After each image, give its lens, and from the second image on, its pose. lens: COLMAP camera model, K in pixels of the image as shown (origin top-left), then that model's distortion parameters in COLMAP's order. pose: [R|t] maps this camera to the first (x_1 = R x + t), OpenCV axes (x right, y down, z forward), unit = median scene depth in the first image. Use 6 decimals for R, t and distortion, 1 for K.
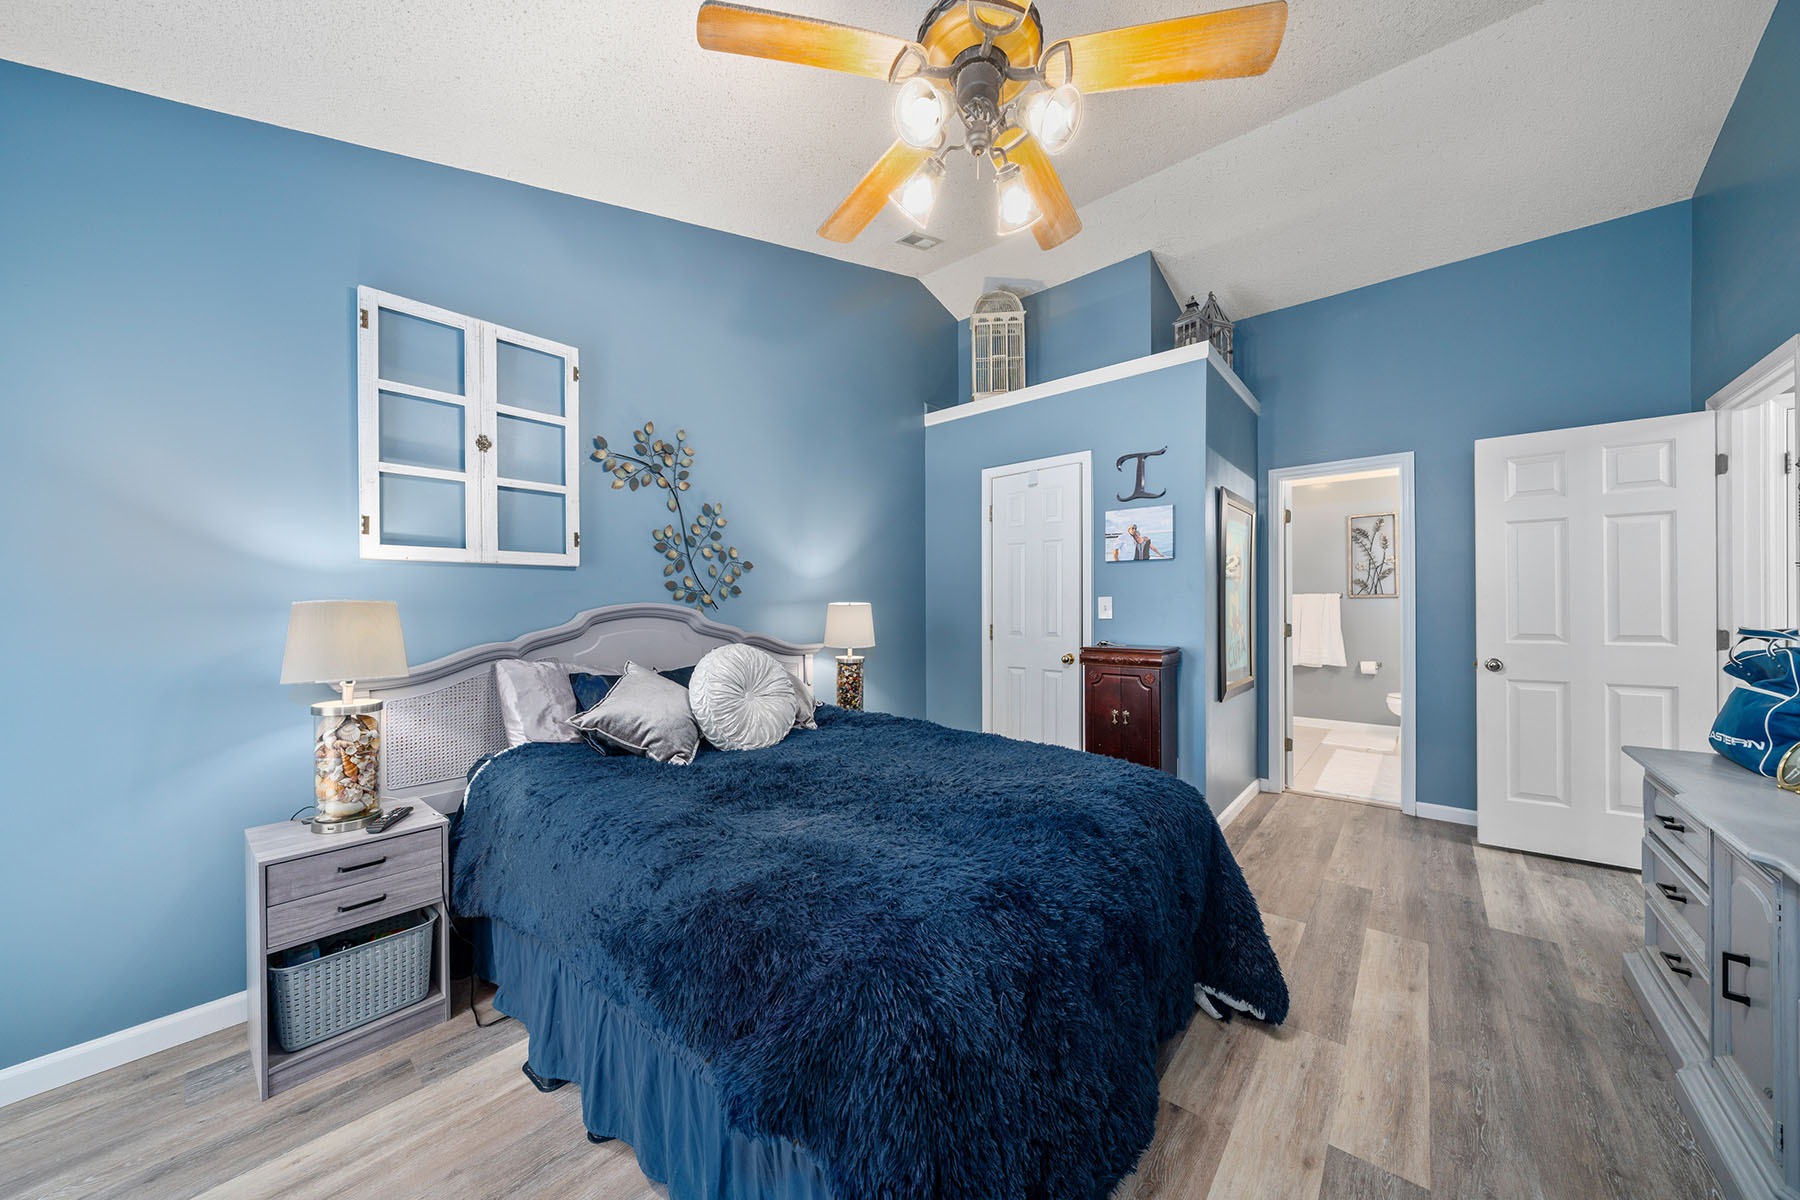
lens RADIAL K [[621.0, 0, 892.6], [0, 621.0, 606.2], [0, 0, 1]] dist [-0.010278, 0.001545]
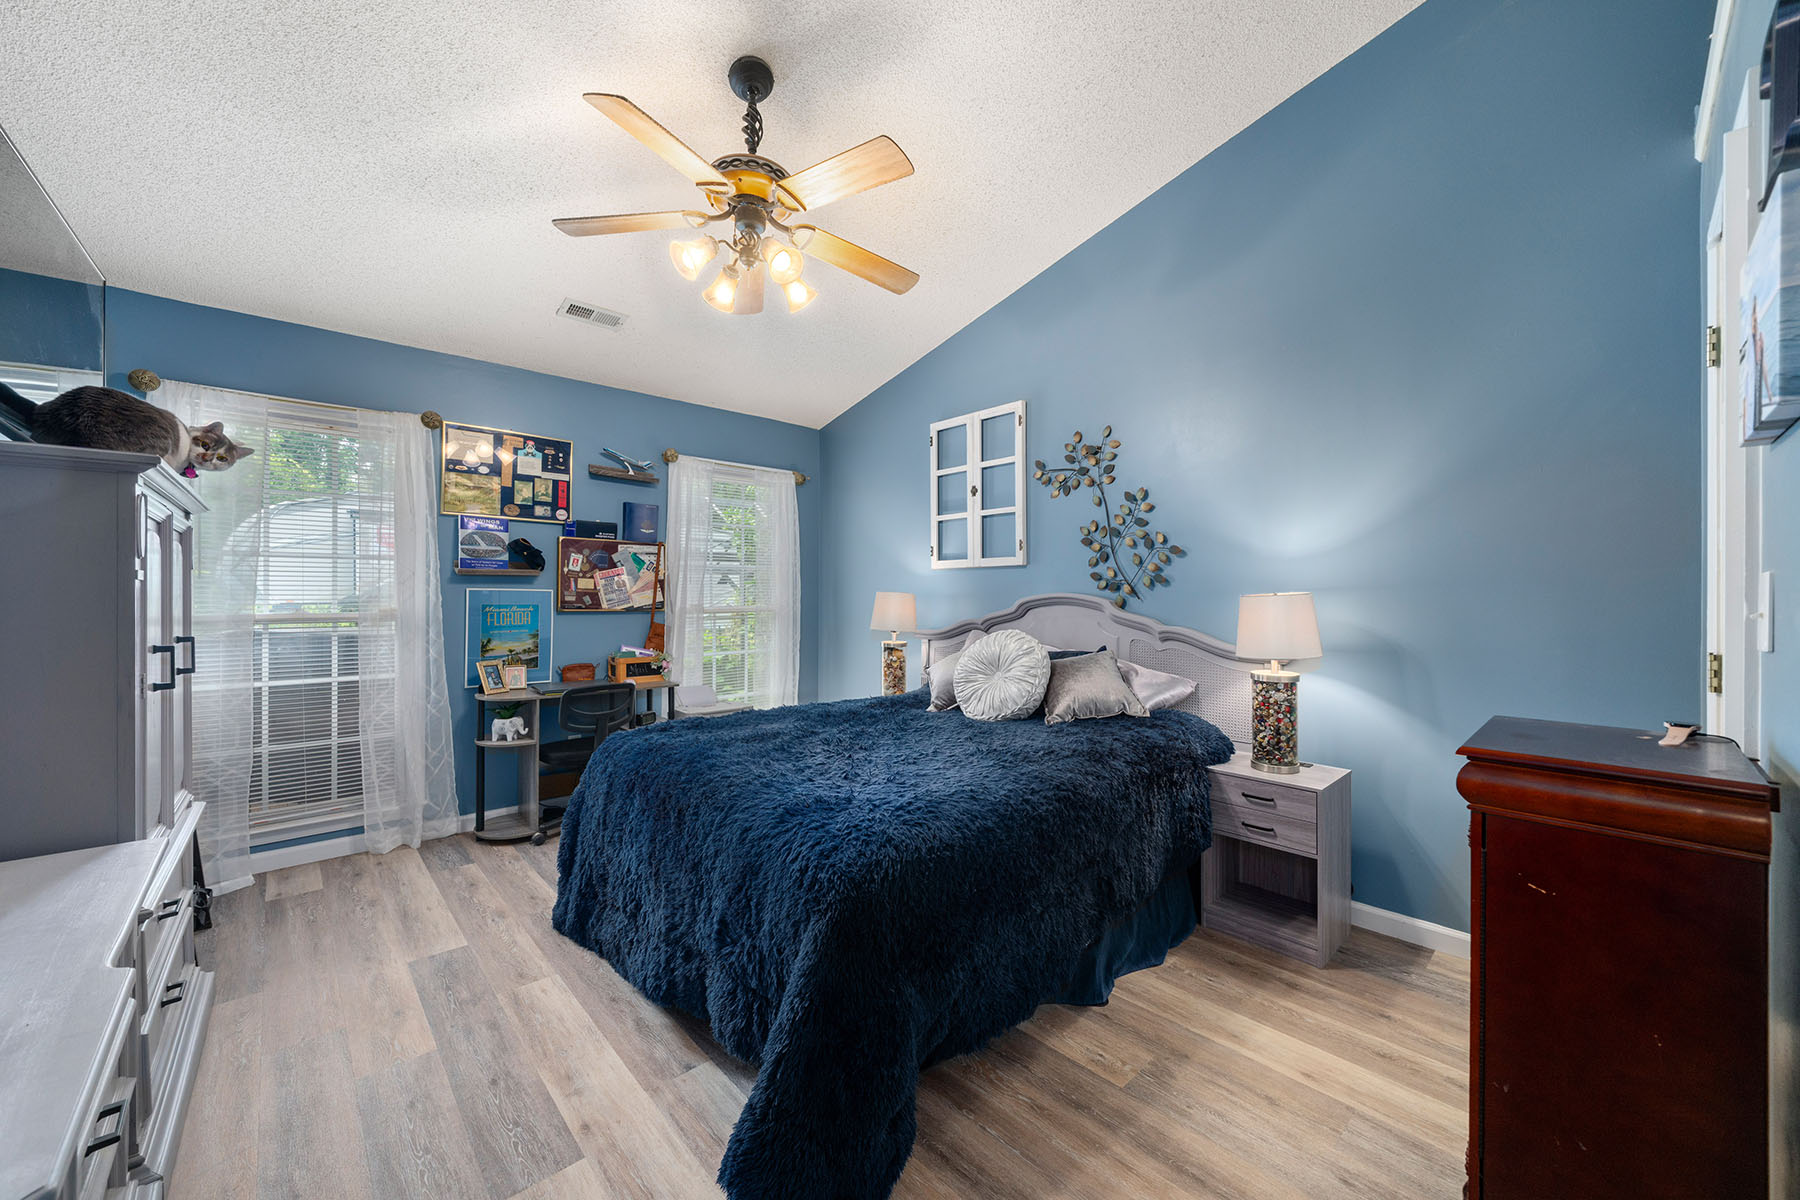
lens RADIAL K [[662.1, 0, 892.9], [0, 662.1, 593.0], [0, 0, 1]] dist [-0.004089, 0.000206]
pose [[-0.113371, 0.008134, -0.993519, 0.849446], [0.004096, 0.999962, 0.007719, -0.014916], [0.993544, -0.003194, -0.113400, 0.808829]]
